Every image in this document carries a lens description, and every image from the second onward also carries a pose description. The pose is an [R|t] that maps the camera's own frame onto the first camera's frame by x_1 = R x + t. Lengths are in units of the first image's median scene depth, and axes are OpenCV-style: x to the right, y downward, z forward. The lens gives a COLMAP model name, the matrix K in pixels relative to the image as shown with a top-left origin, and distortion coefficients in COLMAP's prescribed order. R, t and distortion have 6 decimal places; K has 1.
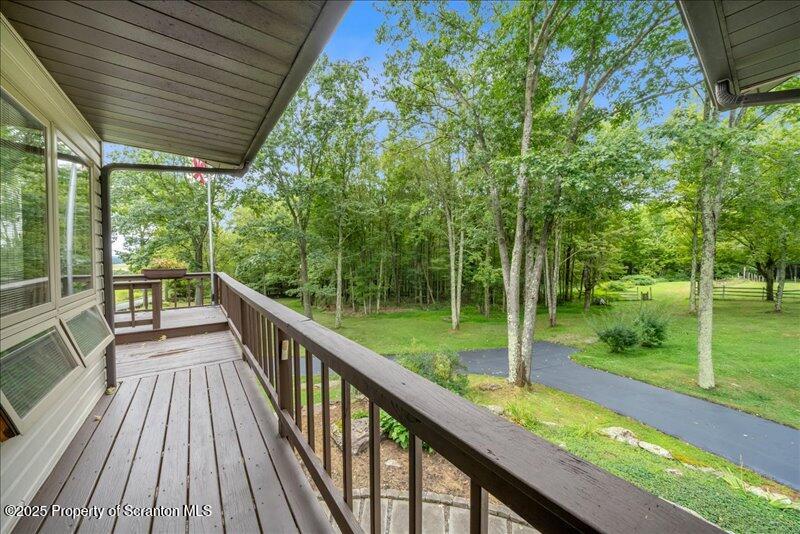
lens RADIAL K [[285.7, 0, 399.9], [0, 285.7, 263.7], [0, 0, 1]] dist [-0.007643, 0.000443]
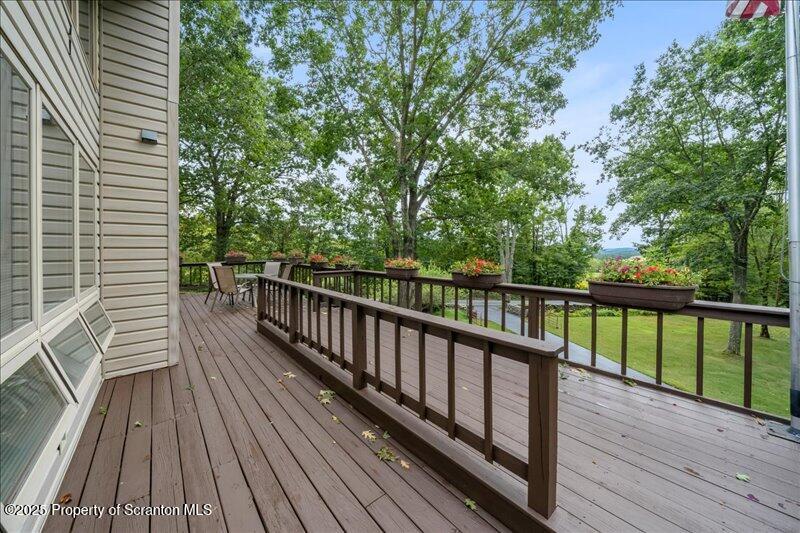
lens RADIAL K [[285.7, 0, 397.8], [0, 285.7, 254.9], [0, 0, 1]] dist [-0.007643, 0.000443]
pose [[0.073603, 0.018561, -0.997115, -0.083600], [-0.019042, 0.999671, 0.017203, -0.005105], [0.997106, 0.017721, 0.073932, 0.120172]]
